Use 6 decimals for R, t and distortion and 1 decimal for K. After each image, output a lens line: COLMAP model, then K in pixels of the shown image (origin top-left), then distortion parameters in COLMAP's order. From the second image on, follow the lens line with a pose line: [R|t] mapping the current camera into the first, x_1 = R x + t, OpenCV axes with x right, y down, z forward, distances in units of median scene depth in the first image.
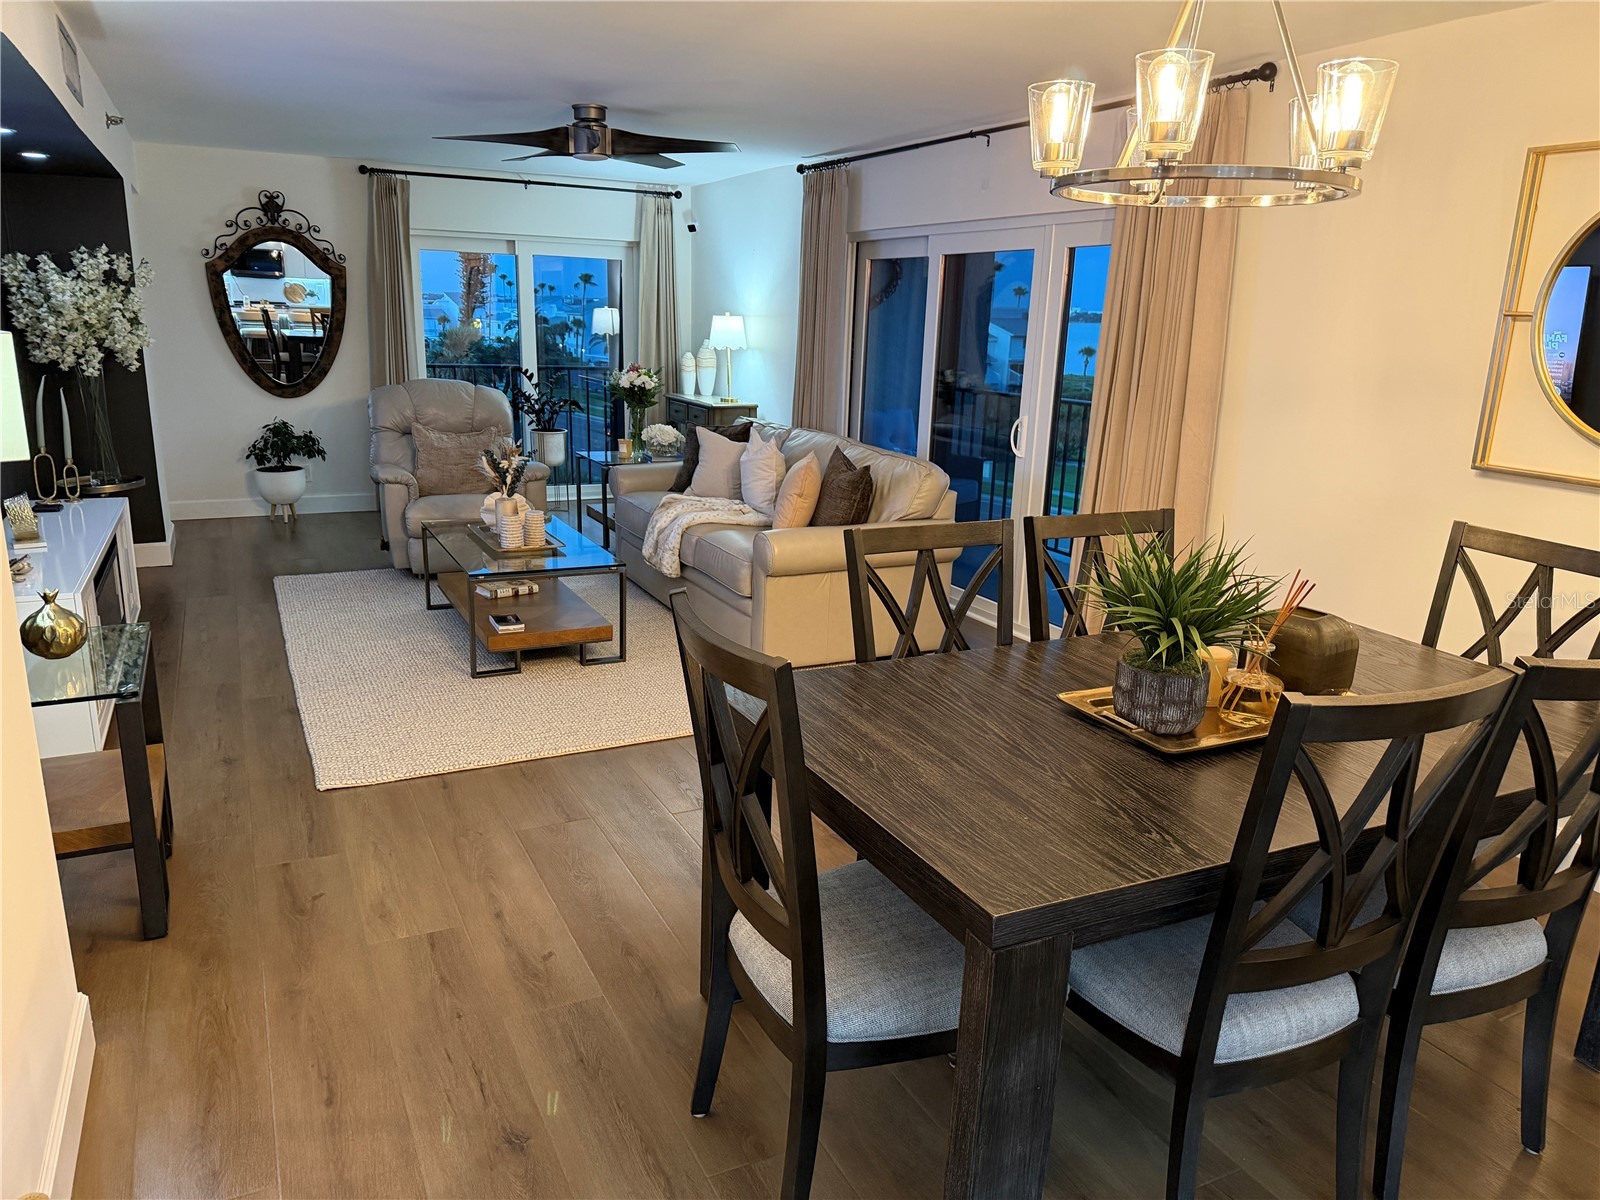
lens RADIAL K [[1143.6, 0, 805.6], [0, 1143.6, 602.5], [0, 0, 1]] dist [0.004187, -0.018732]
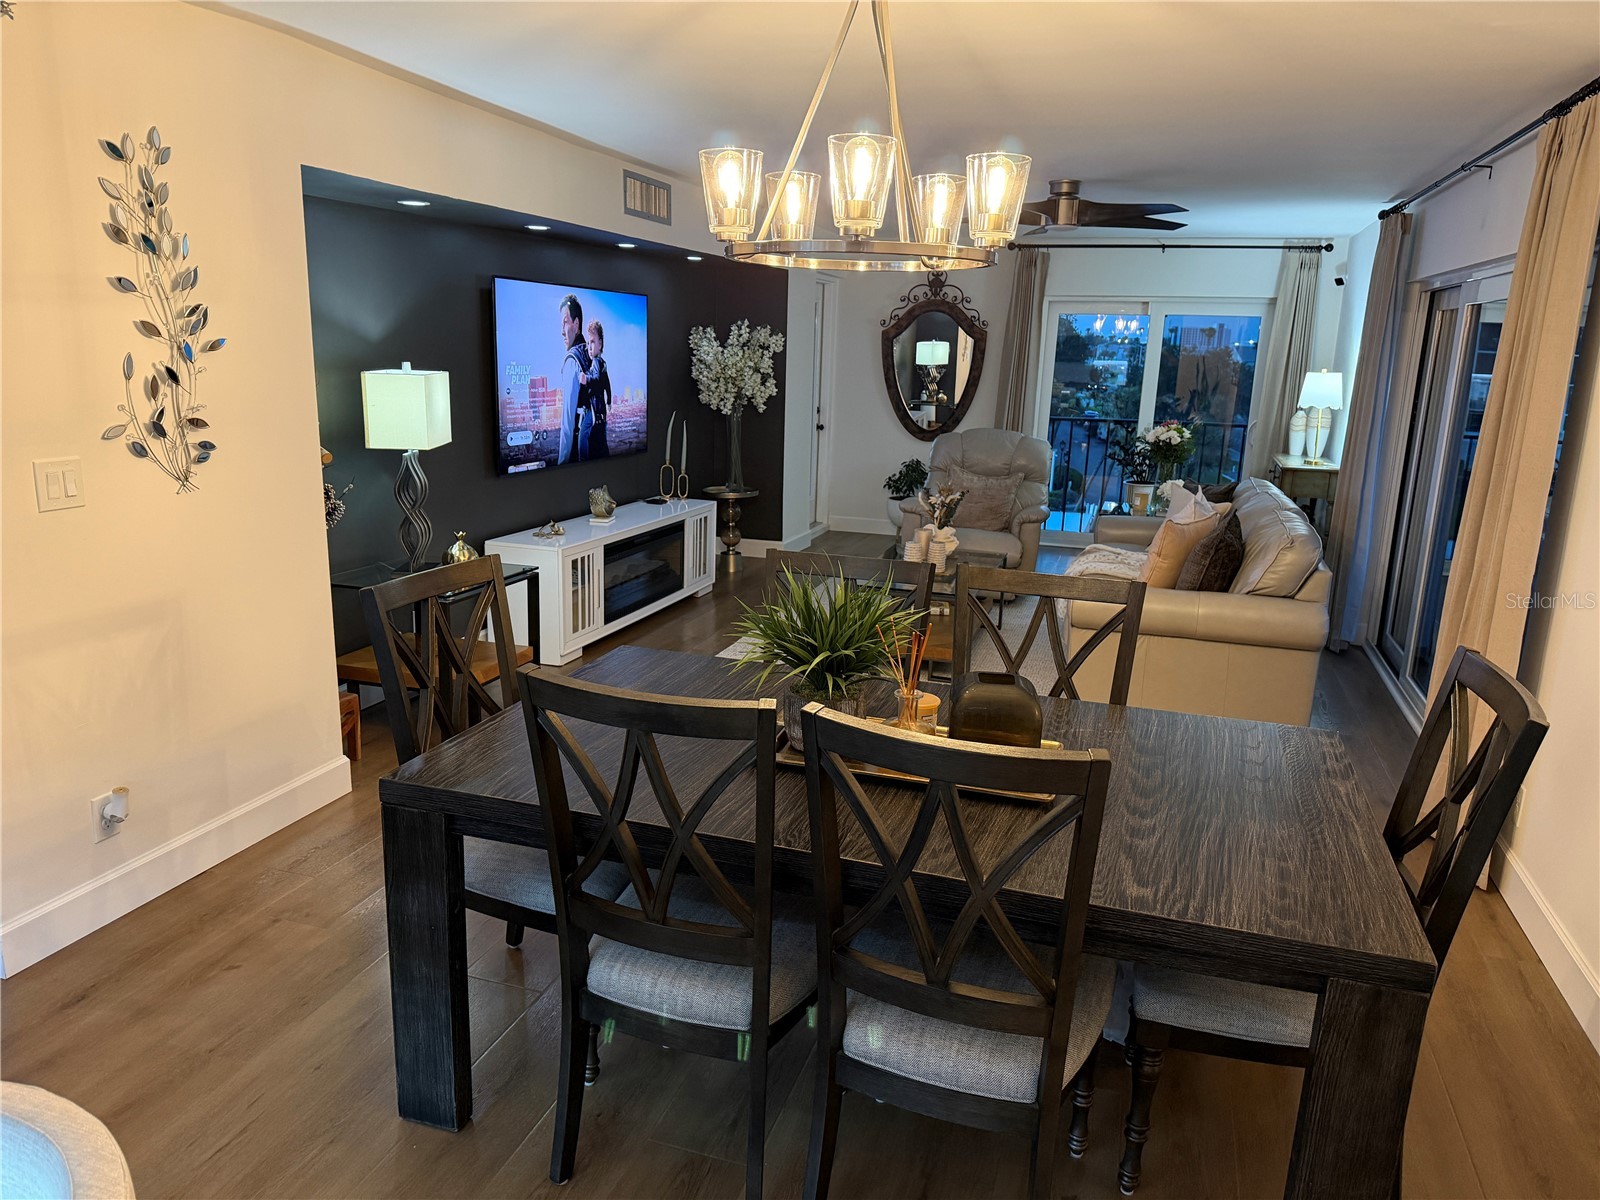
lens RADIAL K [[1143.6, 0, 811.5], [0, 1143.6, 608.8], [0, 0, 1]] dist [0.004187, -0.018732]
pose [[0.722155, 0.142590, -0.676875, 0.306457], [-0.171074, 0.984942, 0.024969, -0.014374], [0.670243, 0.097765, 0.735674, 0.054575]]
